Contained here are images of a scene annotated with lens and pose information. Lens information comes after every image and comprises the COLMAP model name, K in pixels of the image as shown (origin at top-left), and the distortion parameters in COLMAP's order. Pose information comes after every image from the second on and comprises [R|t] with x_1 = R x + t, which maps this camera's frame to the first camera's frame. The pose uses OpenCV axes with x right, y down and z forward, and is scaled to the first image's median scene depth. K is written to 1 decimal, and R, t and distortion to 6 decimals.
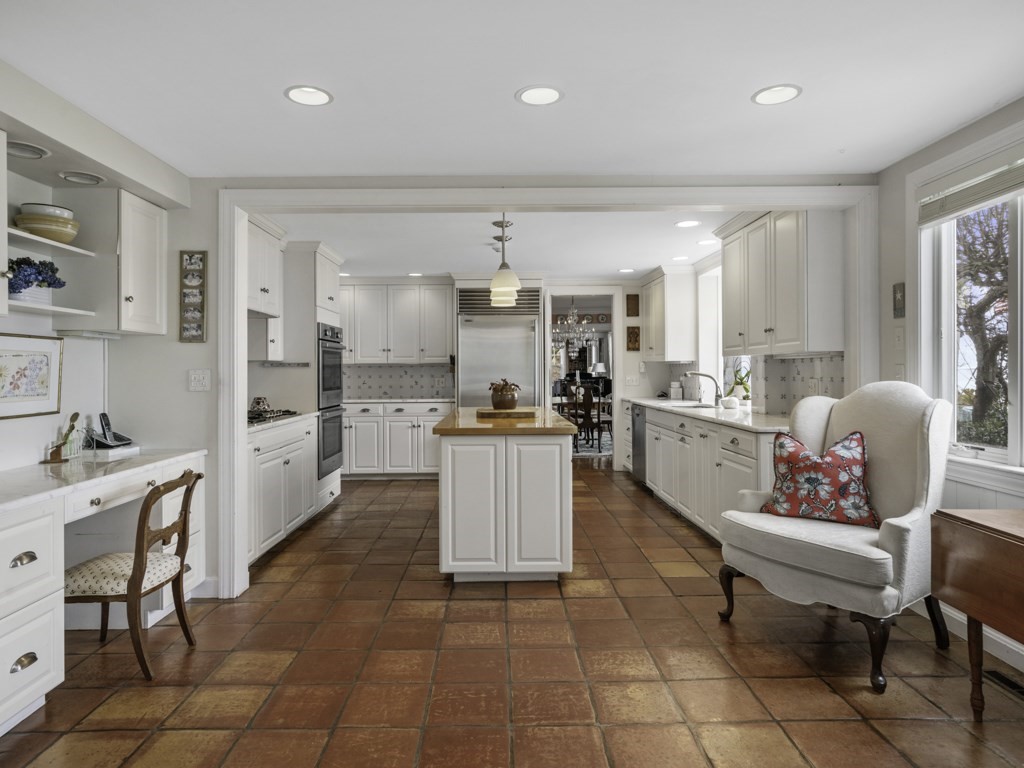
lens RADIAL K [[621.6, 0, 509.2], [0, 621.6, 376.5], [0, 0, 1]] dist [0.001380, 0.000635]
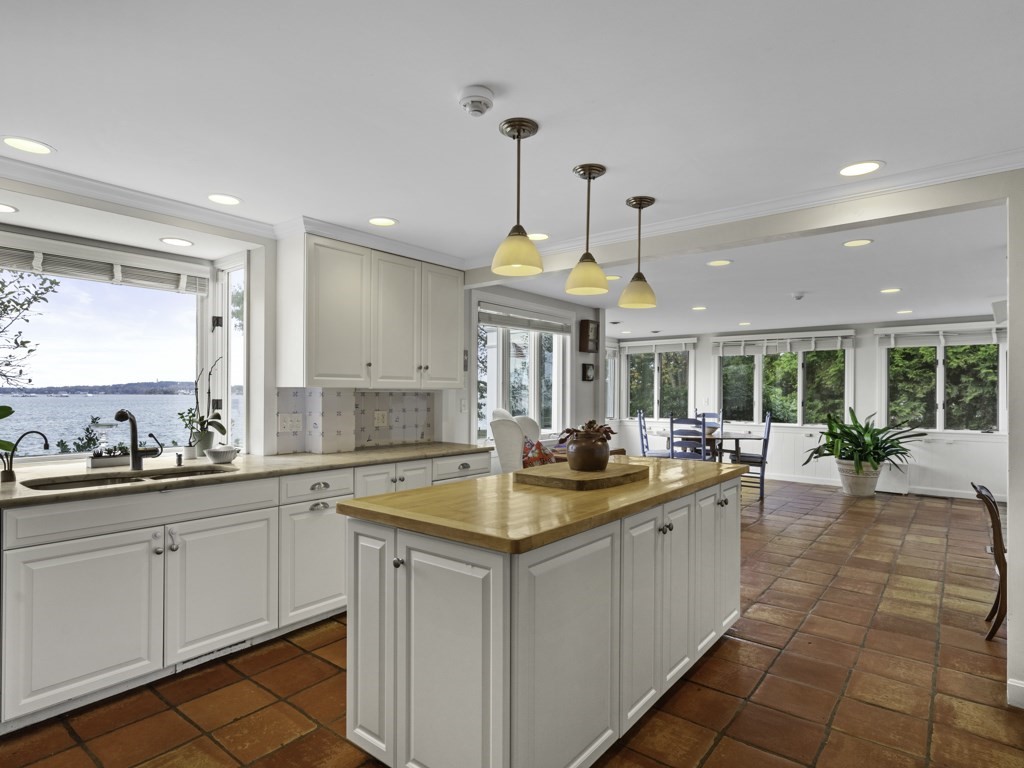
lens RADIAL K [[564.7, 0, 512.0], [0, 564.7, 390.5], [0, 0, 1]] dist [0.001983, -0.000209]
pose [[-0.770535, 0.009698, 0.637324, -0.198229], [0.007654, 0.999953, -0.005963, -0.014598], [-0.637351, 0.000283, -0.770573, 0.945371]]
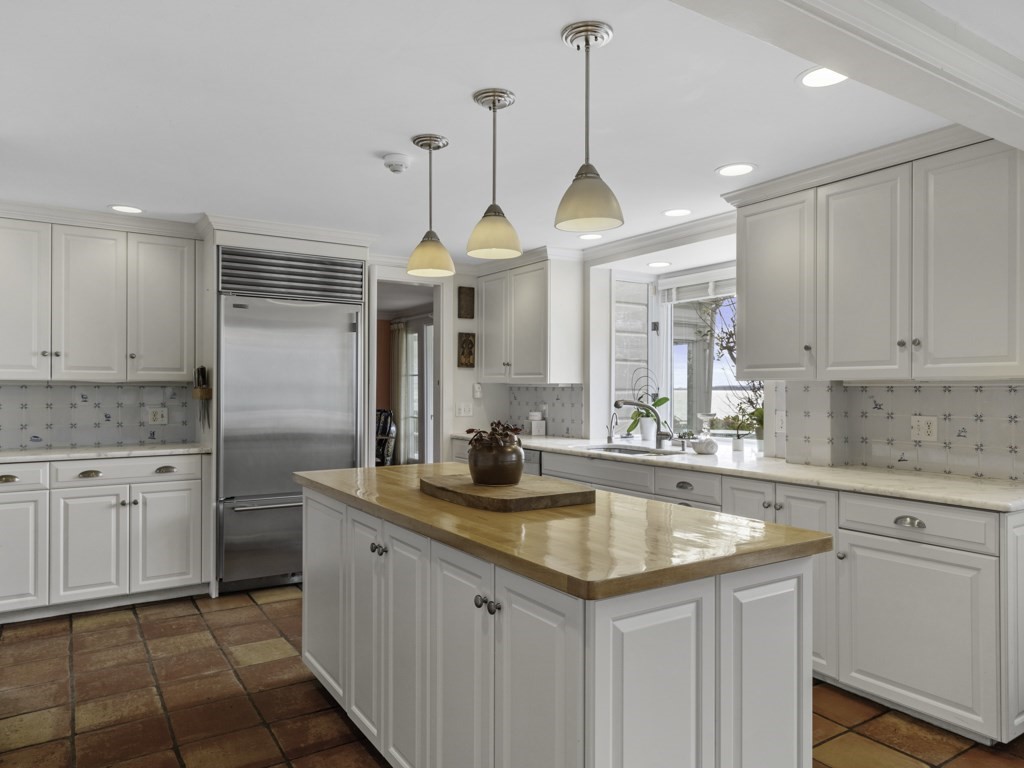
lens RADIAL K [[683.9, 0, 514.6], [0, 683.9, 386.7], [0, 0, 1]] dist [0.003128, 0.001949]
pose [[0.848094, 0.009699, 0.529756, -0.176140], [-0.003031, 0.999905, -0.013456, -0.009988], [-0.529836, 0.009806, 0.848043, 0.341087]]
